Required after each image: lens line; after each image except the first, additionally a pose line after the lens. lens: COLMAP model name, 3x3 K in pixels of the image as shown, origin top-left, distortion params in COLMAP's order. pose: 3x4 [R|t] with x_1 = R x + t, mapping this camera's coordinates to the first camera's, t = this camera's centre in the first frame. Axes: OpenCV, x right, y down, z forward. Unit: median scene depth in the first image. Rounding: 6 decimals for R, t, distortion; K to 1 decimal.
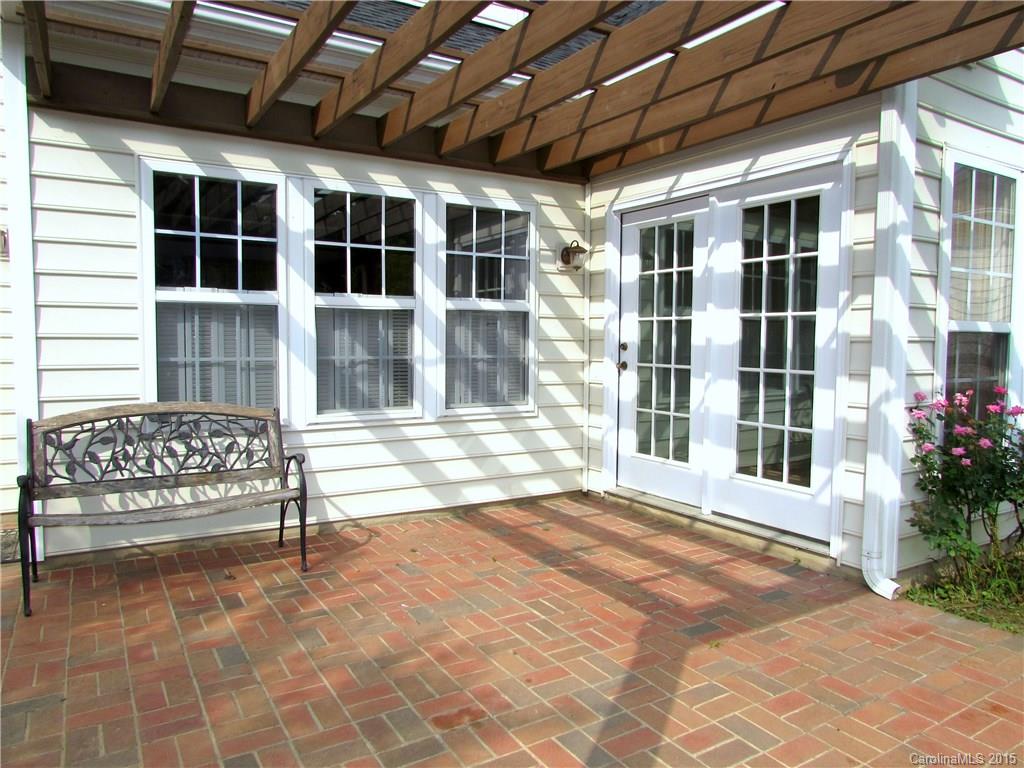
lens RADIAL K [[727.2, 0, 519.2], [0, 727.2, 383.4], [0, 0, 1]] dist [-0.041680, 0.015435]
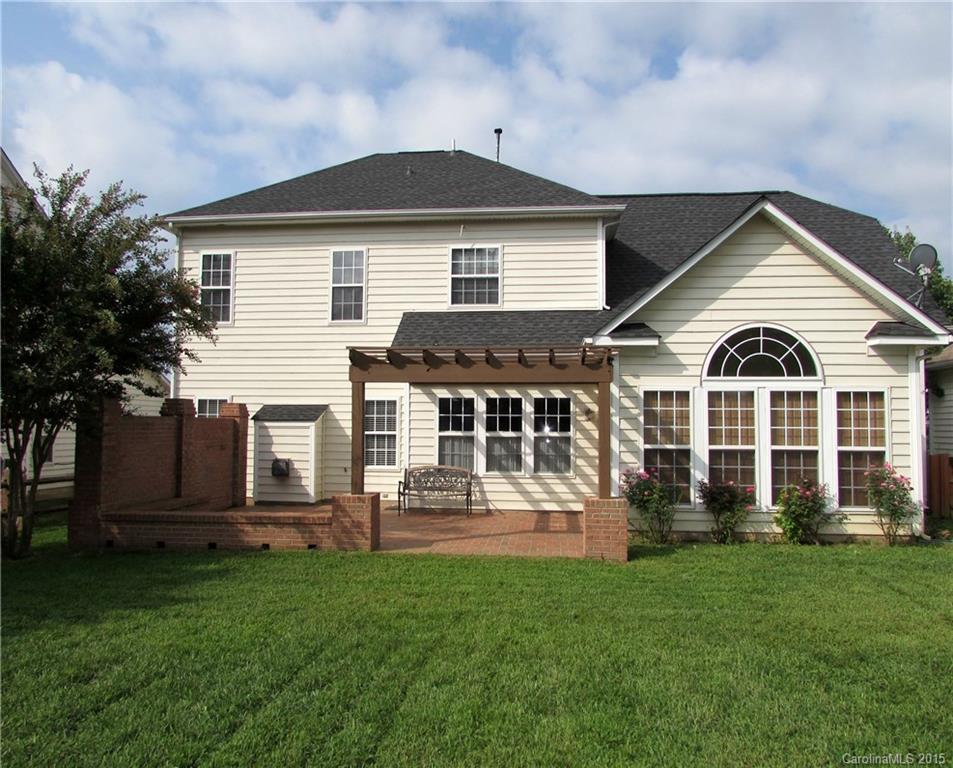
lens RADIAL K [[718.8, 0, 473.1], [0, 718.8, 383.5], [0, 0, 1]] dist [0.004289, -0.000135]
pose [[0.793753, -0.038309, -0.607032, 1.496222], [-0.037751, 0.992988, -0.112028, 0.014451], [0.607067, 0.111839, 0.786741, -1.415085]]
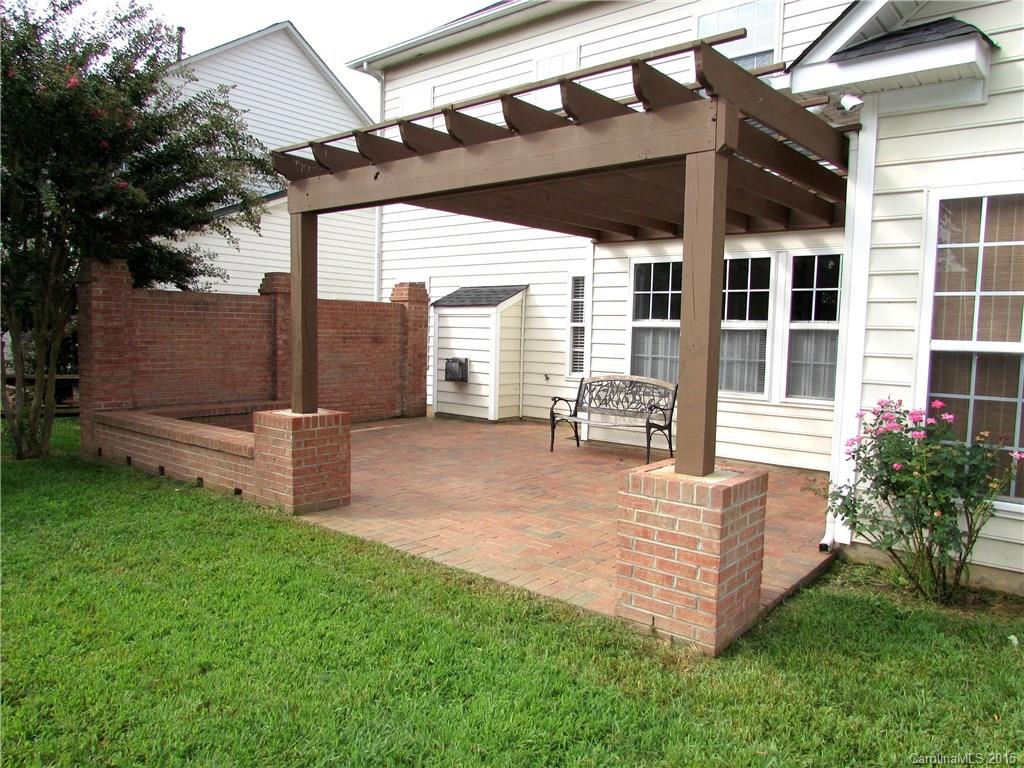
lens RADIAL K [[727.2, 0, 516.9], [0, 727.2, 388.0], [0, 0, 1]] dist [-0.041680, 0.015435]
pose [[0.319974, 0.073957, -0.944536, 1.199406], [-0.076874, 0.995688, 0.051920, -0.018786], [0.944303, 0.055998, 0.324279, 0.021900]]
